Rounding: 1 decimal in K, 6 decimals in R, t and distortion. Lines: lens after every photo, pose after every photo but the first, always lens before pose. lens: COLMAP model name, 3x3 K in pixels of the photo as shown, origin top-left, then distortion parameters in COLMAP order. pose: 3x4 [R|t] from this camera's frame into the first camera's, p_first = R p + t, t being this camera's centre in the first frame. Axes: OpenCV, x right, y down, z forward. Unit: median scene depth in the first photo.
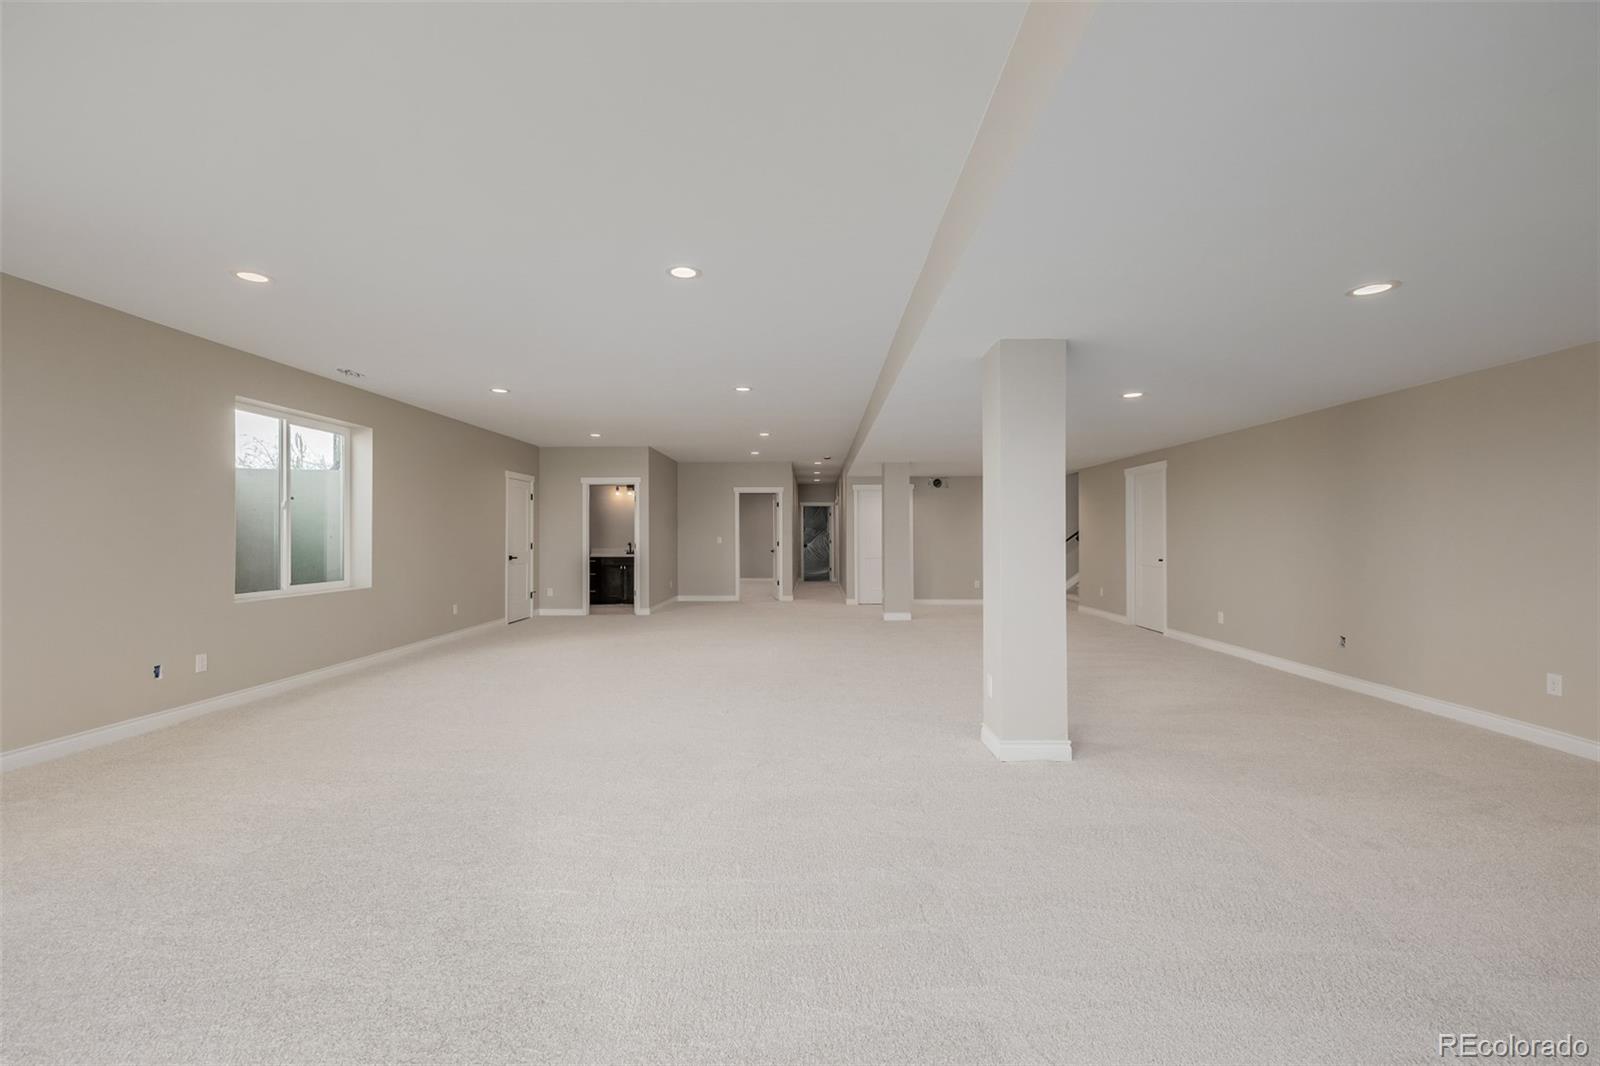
lens RADIAL K [[682.1, 0, 797.3], [0, 682.1, 531.4], [0, 0, 1]] dist [0.006527, -0.001725]
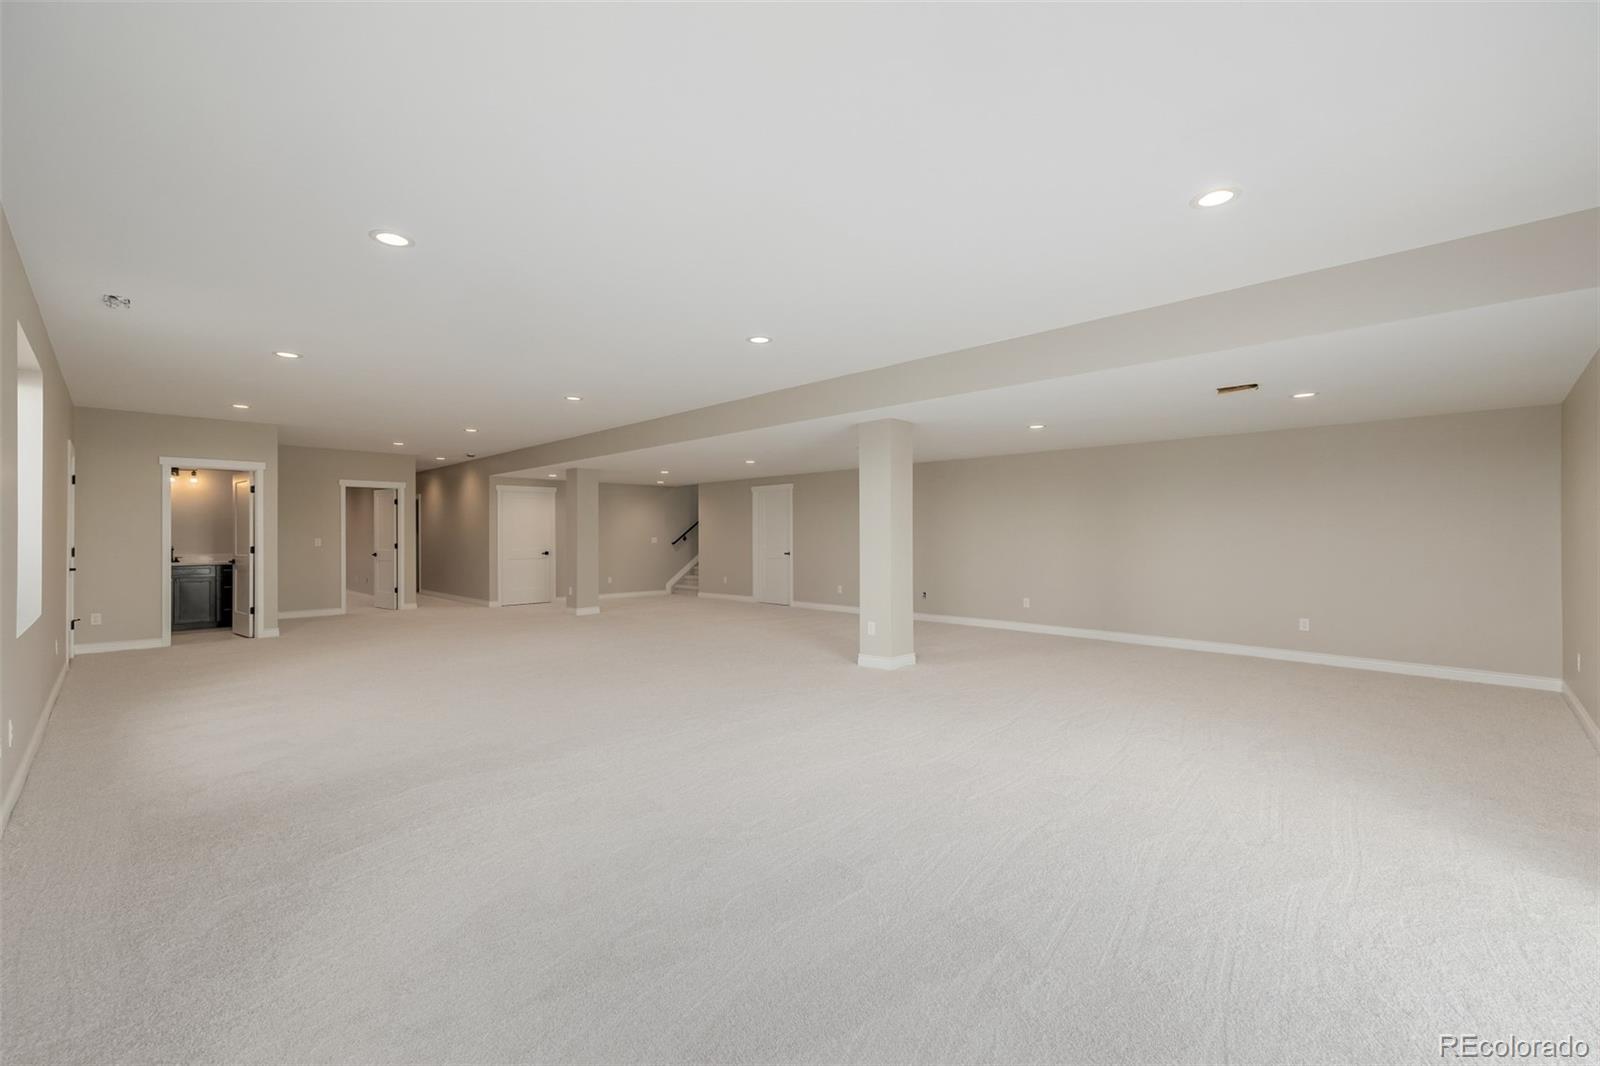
lens RADIAL K [[682.1, 0, 806.3], [0, 682.1, 536.0], [0, 0, 1]] dist [0.006527, -0.001725]
pose [[0.680659, -0.000221, 0.732600, -0.371032], [-0.002824, 0.999992, 0.002925, 0.001065], [-0.732595, -0.004060, 0.680653, 0.006461]]
